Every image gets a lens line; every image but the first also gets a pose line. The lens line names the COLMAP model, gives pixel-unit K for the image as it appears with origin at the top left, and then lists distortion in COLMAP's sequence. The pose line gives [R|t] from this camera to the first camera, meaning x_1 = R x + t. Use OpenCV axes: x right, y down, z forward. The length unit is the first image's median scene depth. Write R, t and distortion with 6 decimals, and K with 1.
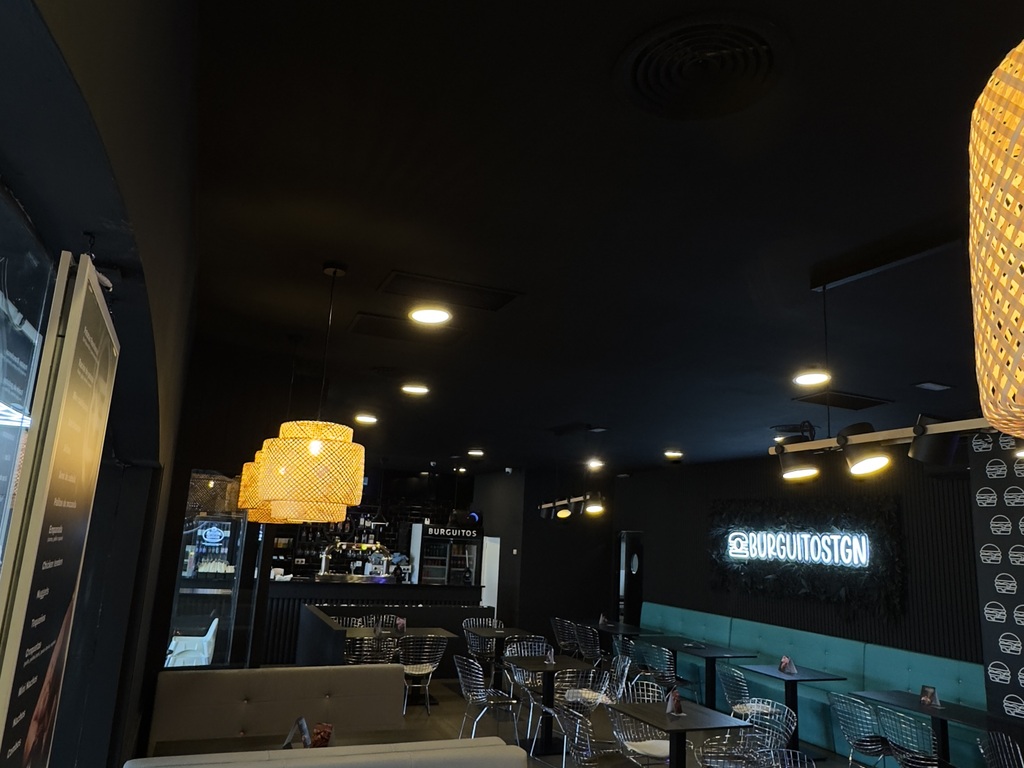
lens RADIAL K [[723.0, 0, 513.7], [0, 723.0, 384.5], [0, 0, 1]] dist [-0.002925, 0.002052]
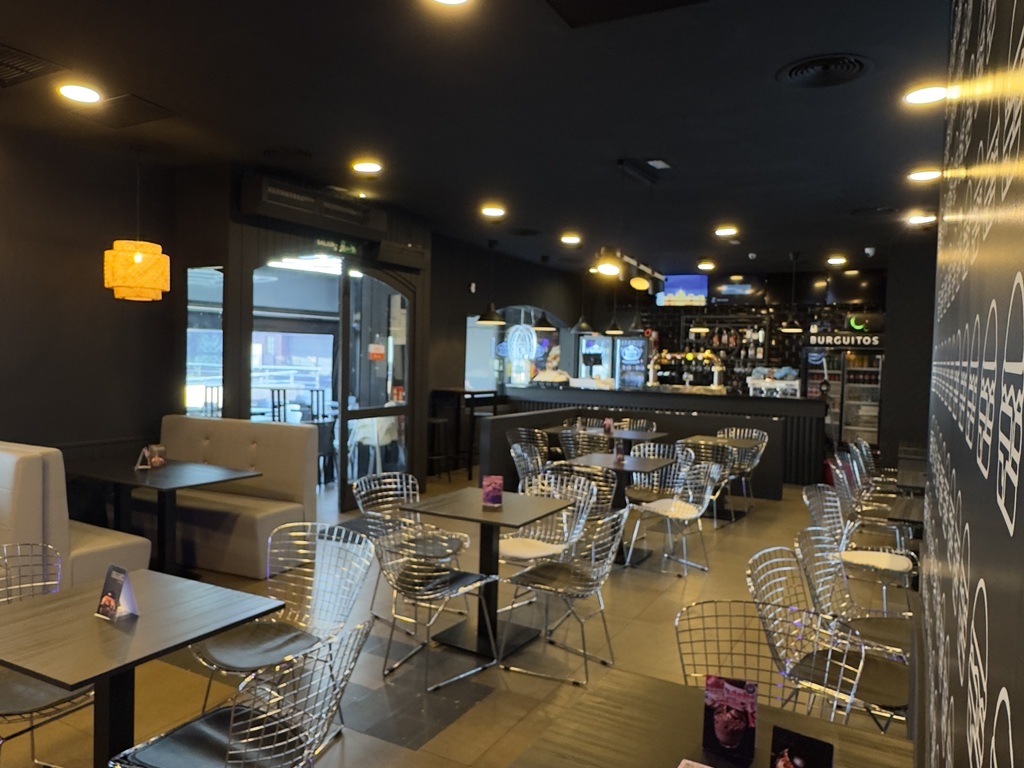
lens RADIAL K [[723.0, 0, 513.6], [0, 723.0, 385.4], [0, 0, 1]] dist [-0.002925, 0.002052]
pose [[0.598544, 0.000826, -0.801090, 0.365346], [0.178886, 0.974611, 0.134661, 0.075832], [0.780862, -0.223904, 0.583199, 0.205785]]
